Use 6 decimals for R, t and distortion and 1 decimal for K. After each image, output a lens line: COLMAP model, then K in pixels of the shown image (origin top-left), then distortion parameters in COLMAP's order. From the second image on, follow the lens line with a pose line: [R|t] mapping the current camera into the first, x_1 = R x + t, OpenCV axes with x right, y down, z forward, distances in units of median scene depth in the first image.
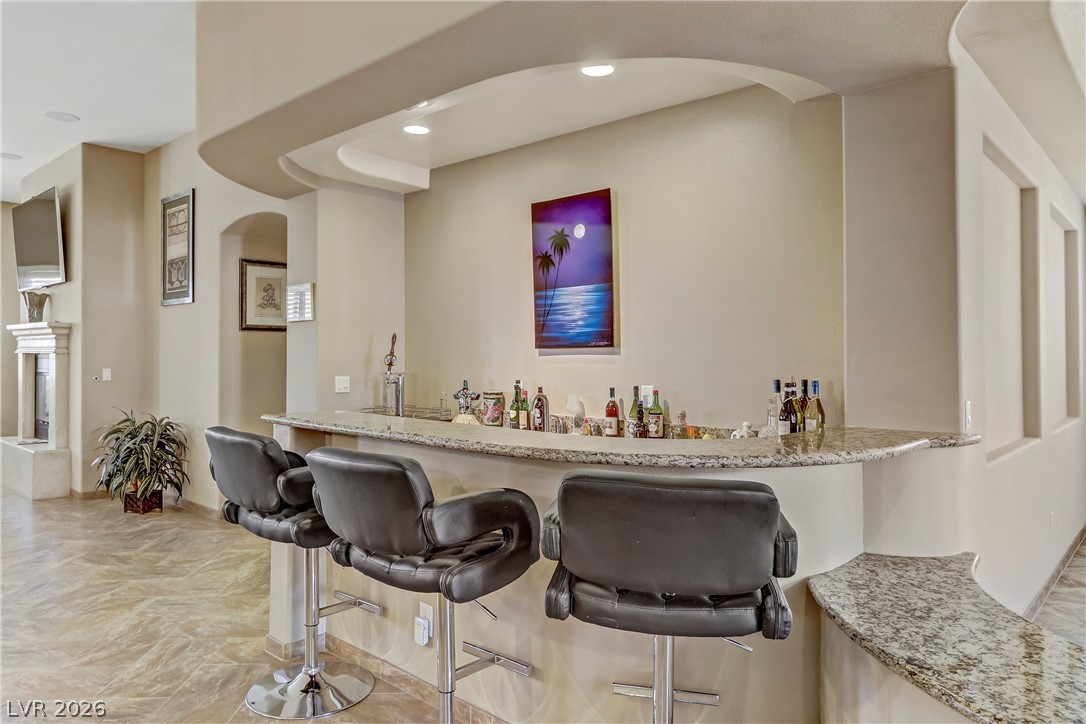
lens RADIAL K [[719.7, 0, 545.0], [0, 719.7, 357.4], [0, 0, 1]] dist [0.002378, 0.003228]
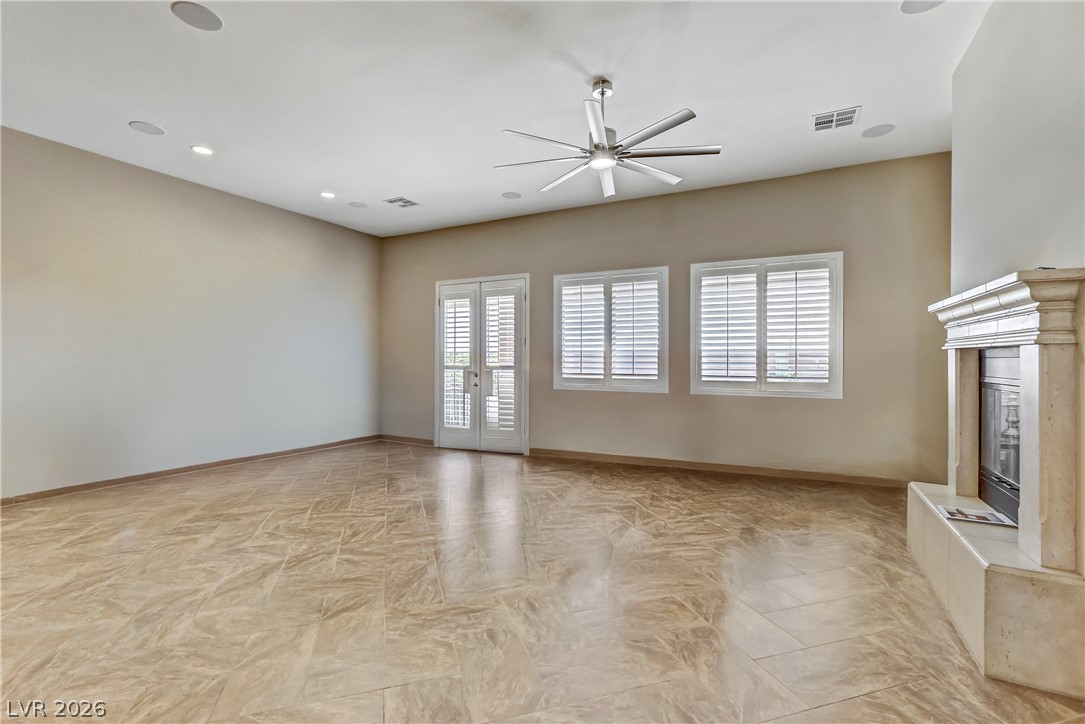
lens RADIAL K [[495.5, 0, 537.8], [0, 495.5, 357.5], [0, 0, 1]] dist [-0.002184, 0.001116]
pose [[0.250933, -0.006509, -0.967983, -0.652089], [-0.000479, 0.999976, -0.006848, 0.006094], [0.968004, 0.002182, 0.250924, 0.885407]]
